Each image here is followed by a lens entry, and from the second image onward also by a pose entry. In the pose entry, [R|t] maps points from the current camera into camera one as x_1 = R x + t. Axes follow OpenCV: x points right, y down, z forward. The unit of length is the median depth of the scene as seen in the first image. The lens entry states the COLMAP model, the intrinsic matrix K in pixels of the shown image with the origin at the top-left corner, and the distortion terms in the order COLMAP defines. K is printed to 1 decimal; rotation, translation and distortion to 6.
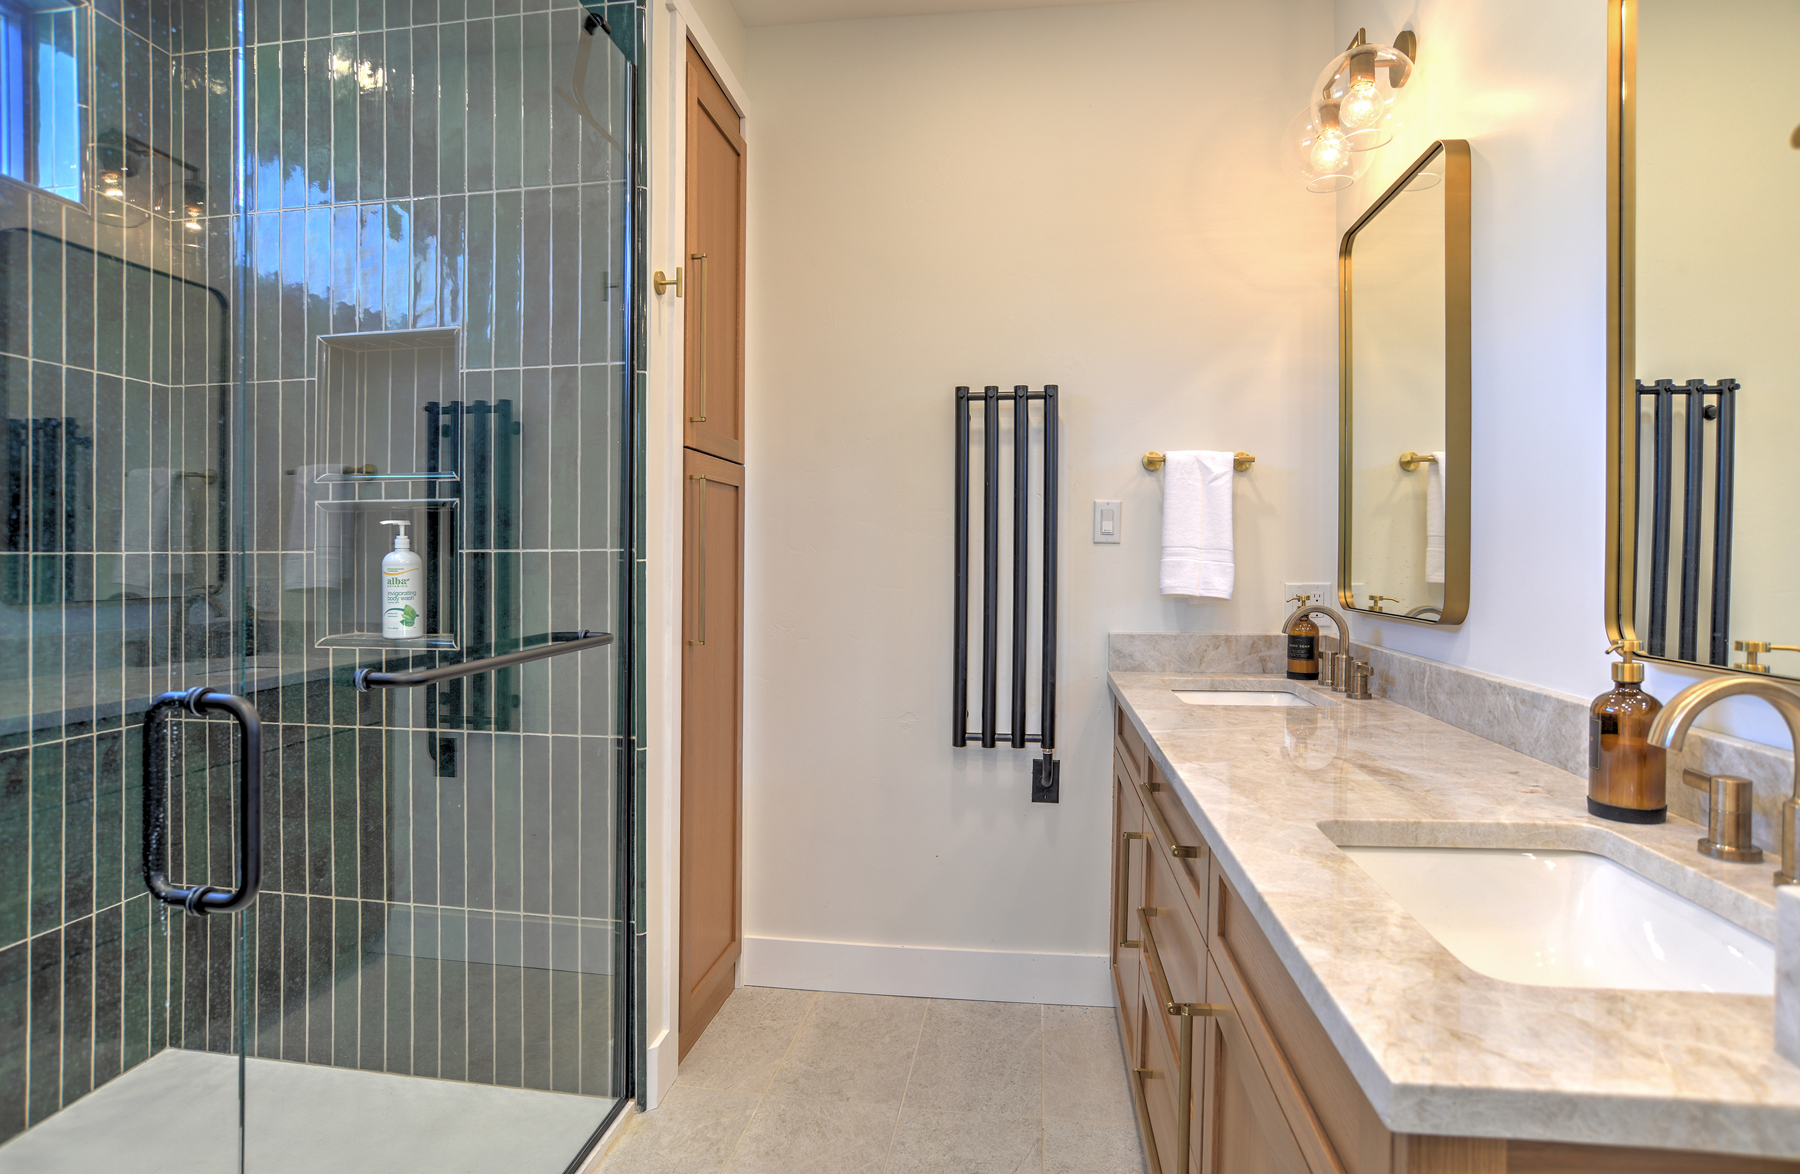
lens RADIAL K [[977.7, 0, 1015.5], [0, 977.7, 574.6], [0, 0, 1]] dist [-0.099523, 0.065750]
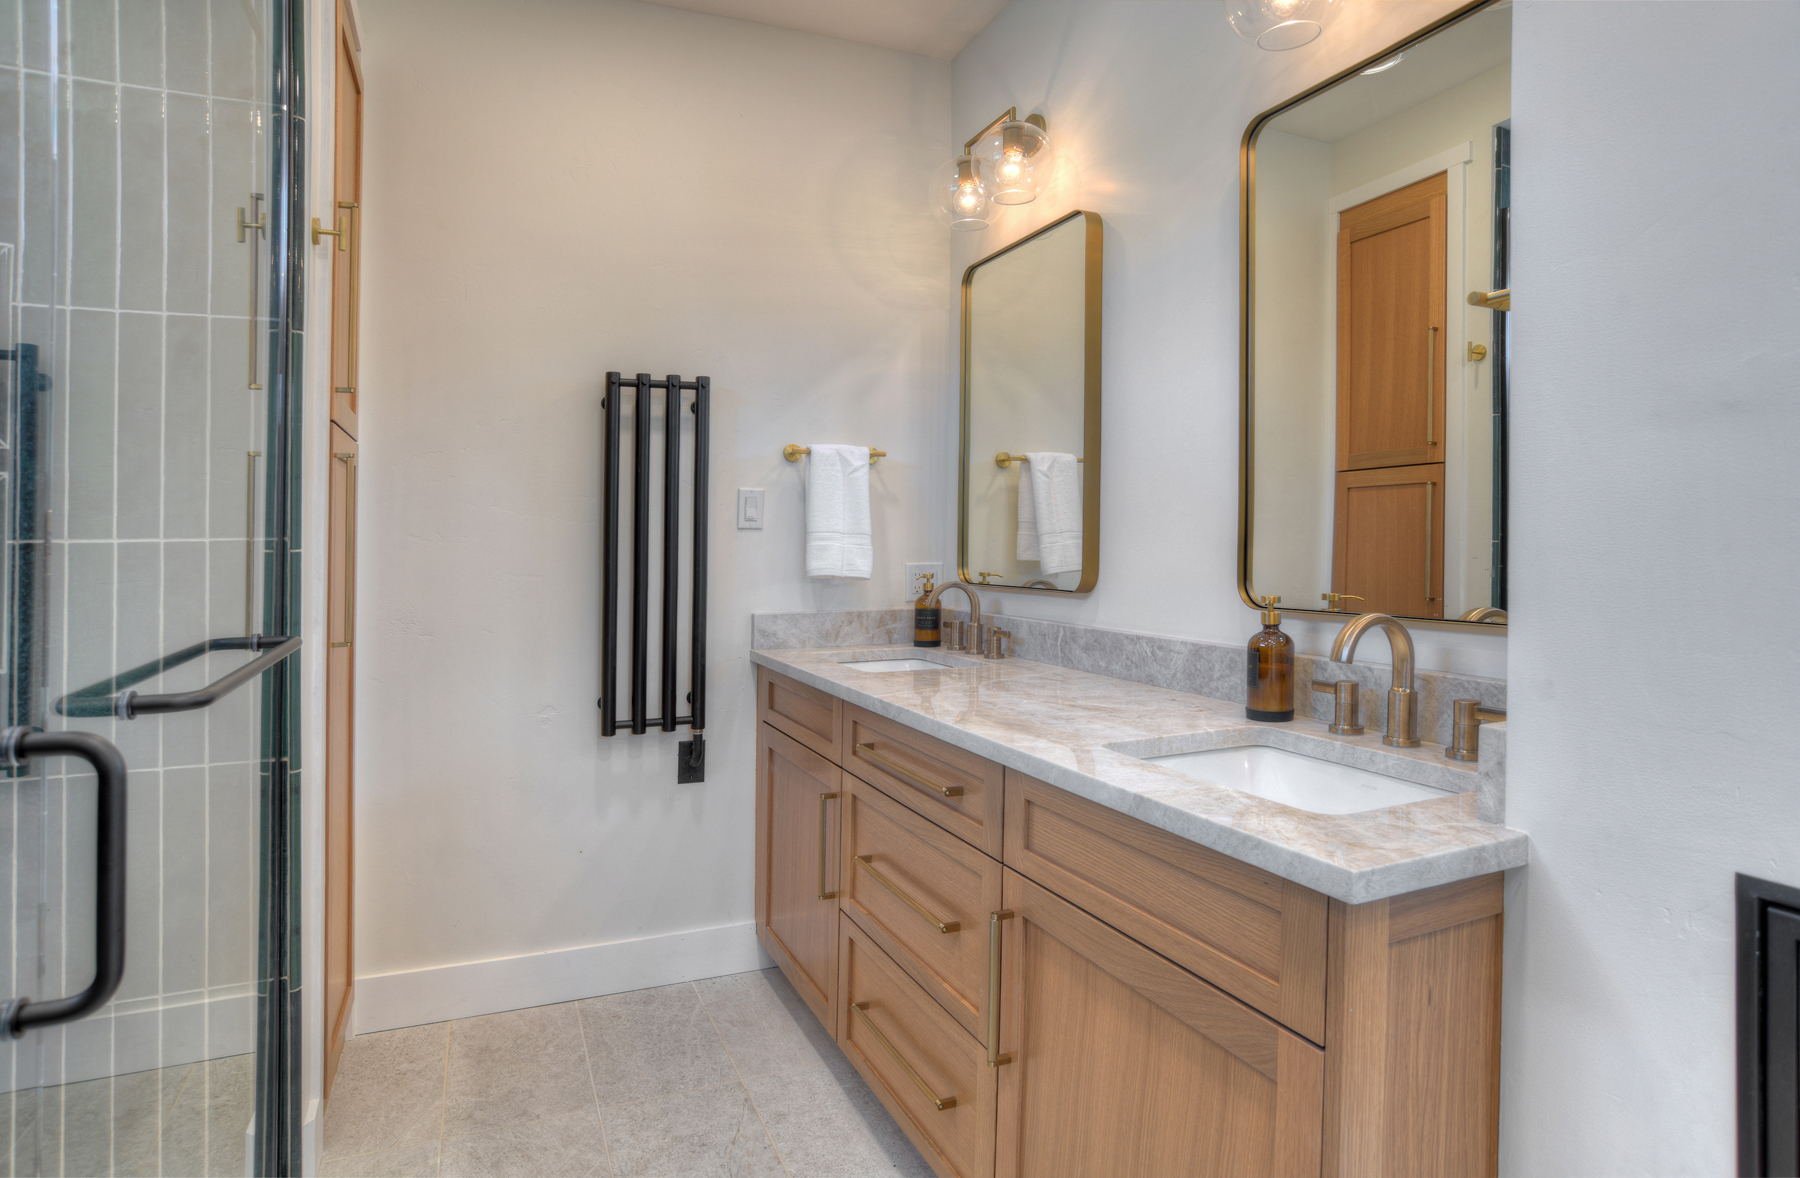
lens RADIAL K [[983.3, 0, 908.3], [0, 983.3, 552.8], [0, 0, 1]] dist [-0.105730, 0.062878]
pose [[0.869796, -0.014757, 0.493190, -0.296064], [0.017796, 0.999841, -0.001470, -0.002019], [-0.493090, 0.010055, 0.869920, -0.005751]]
